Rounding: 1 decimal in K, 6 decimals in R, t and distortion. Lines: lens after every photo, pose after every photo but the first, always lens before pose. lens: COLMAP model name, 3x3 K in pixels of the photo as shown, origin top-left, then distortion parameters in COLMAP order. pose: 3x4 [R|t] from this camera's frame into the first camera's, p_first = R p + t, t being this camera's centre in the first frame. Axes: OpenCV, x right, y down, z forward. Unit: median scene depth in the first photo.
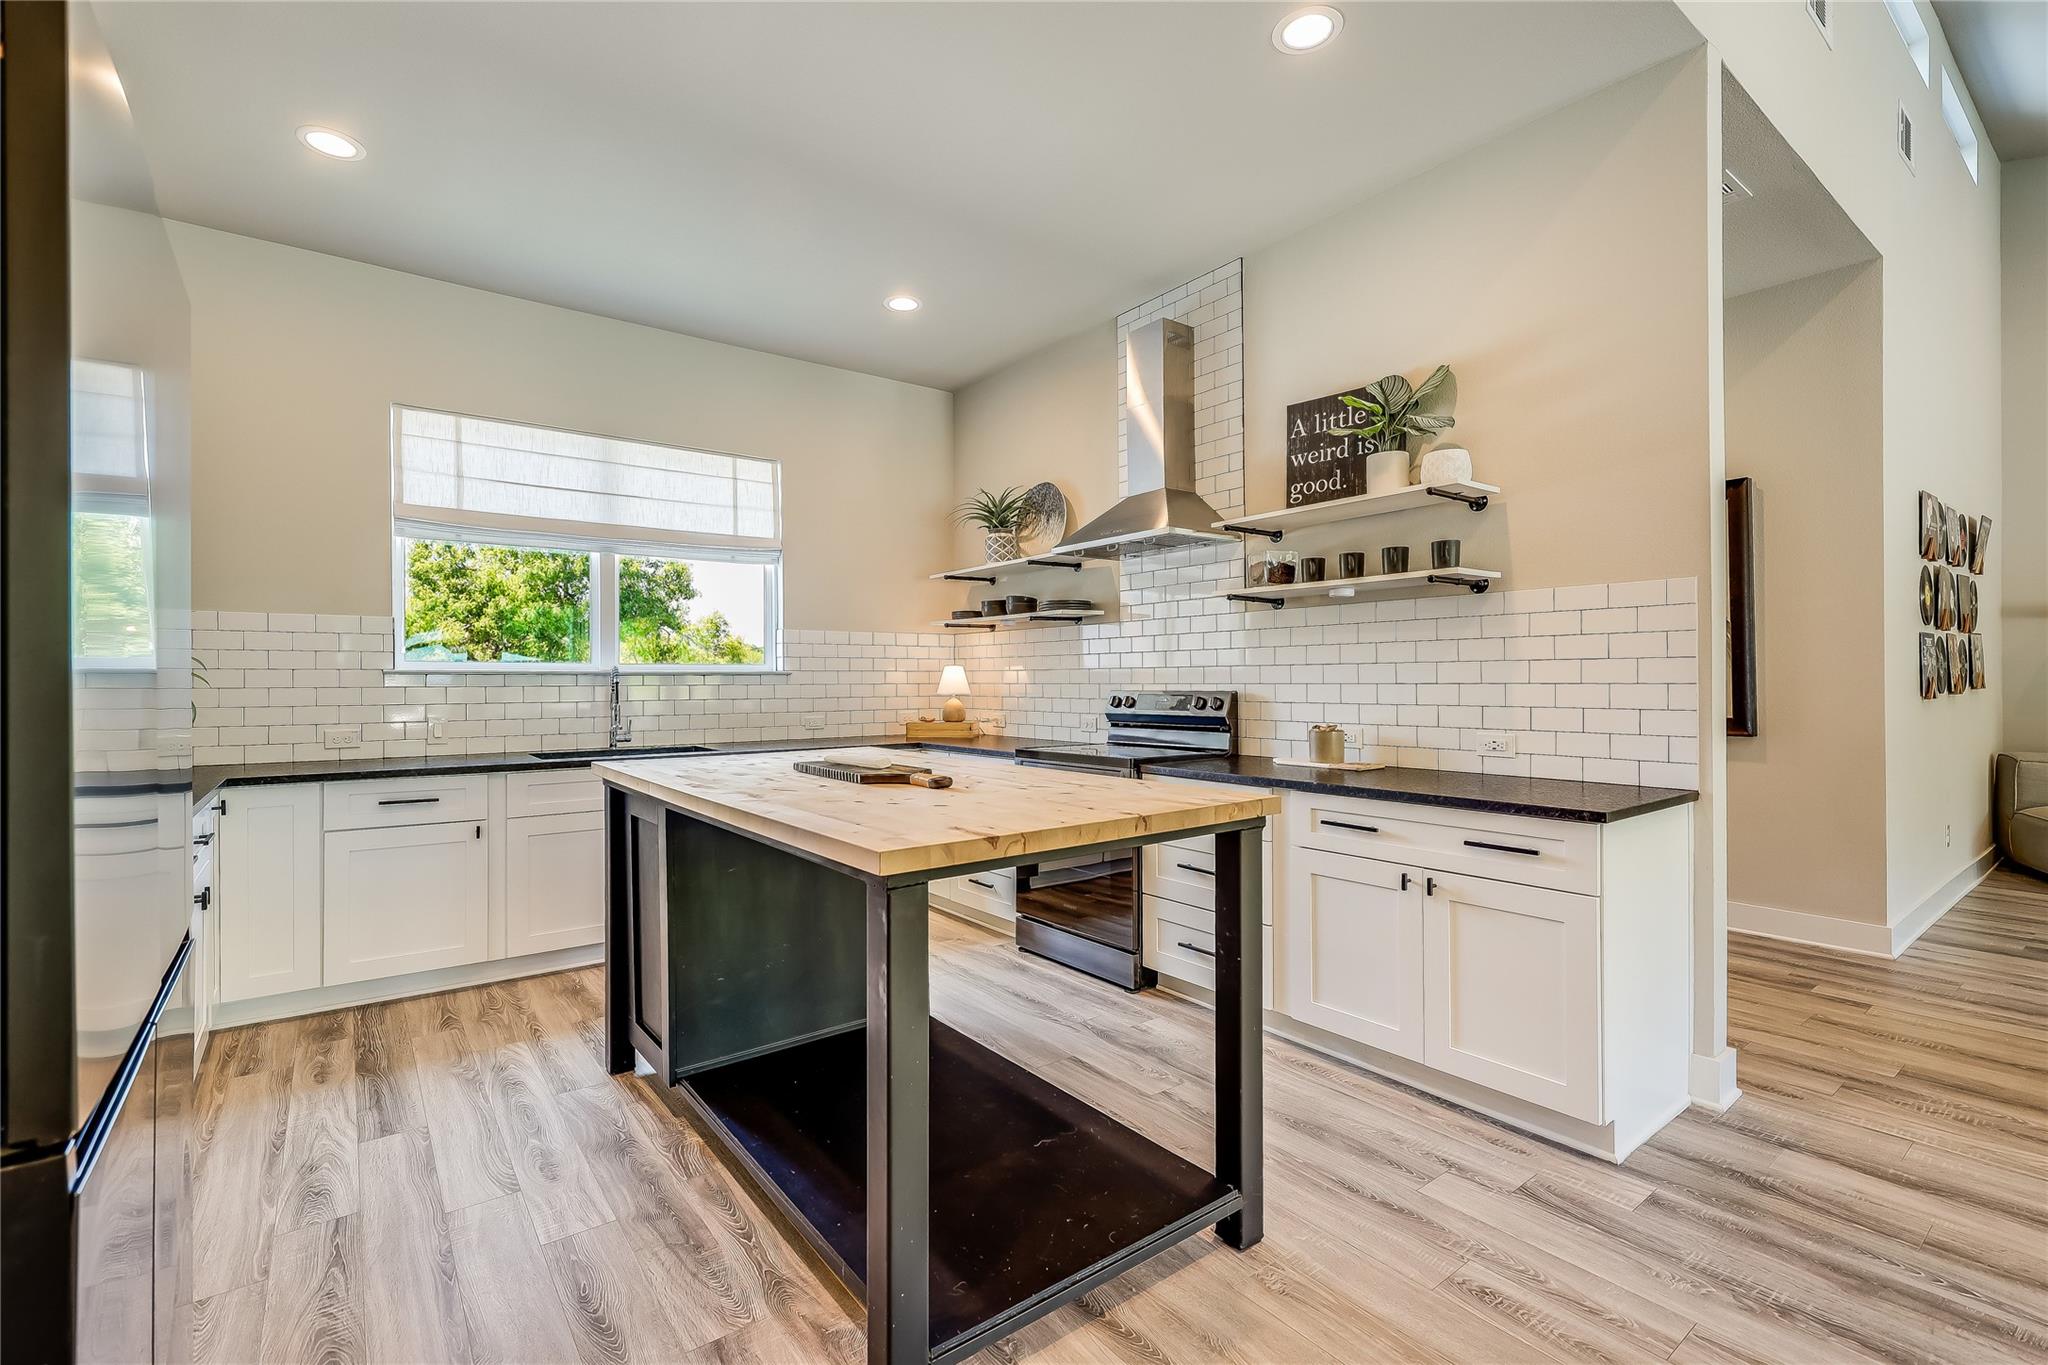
lens RADIAL K [[906.9, 0, 1024.0], [0, 906.9, 682.5], [0, 0, 1]] dist [0.001912, 0.000880]
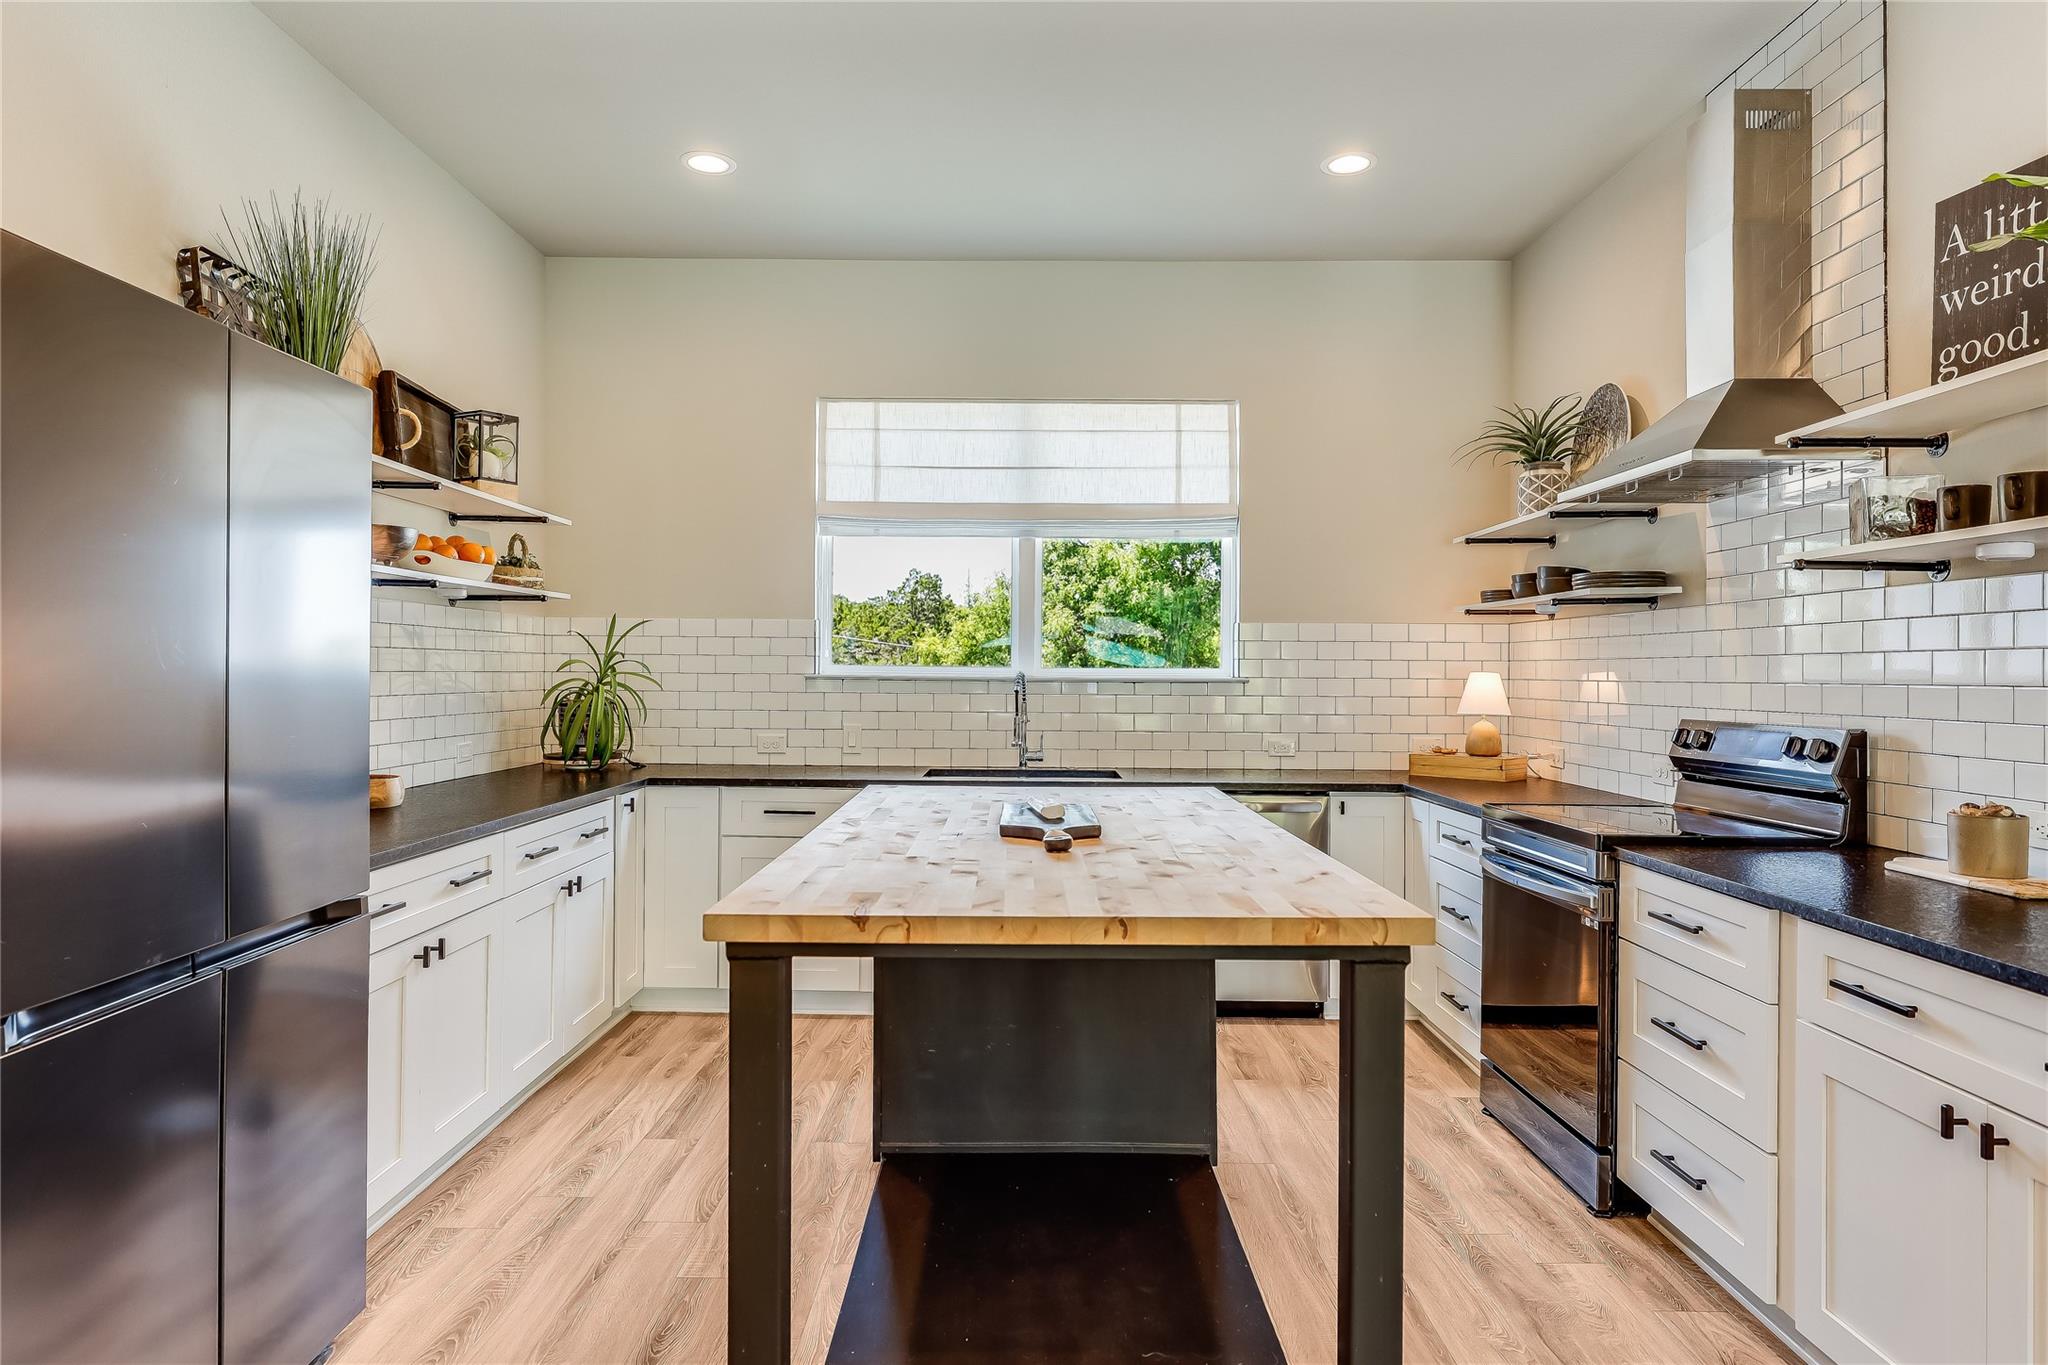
lens RADIAL K [[1258.2, 0, 1010.7], [0, 1258.2, 672.5], [0, 0, 1]] dist [-0.001342, -0.000916]
pose [[0.789473, 0.010132, -0.613701, 0.287437], [-0.012618, 0.999920, 0.000276, -0.018884], [0.613655, 0.007526, 0.789538, 0.072031]]
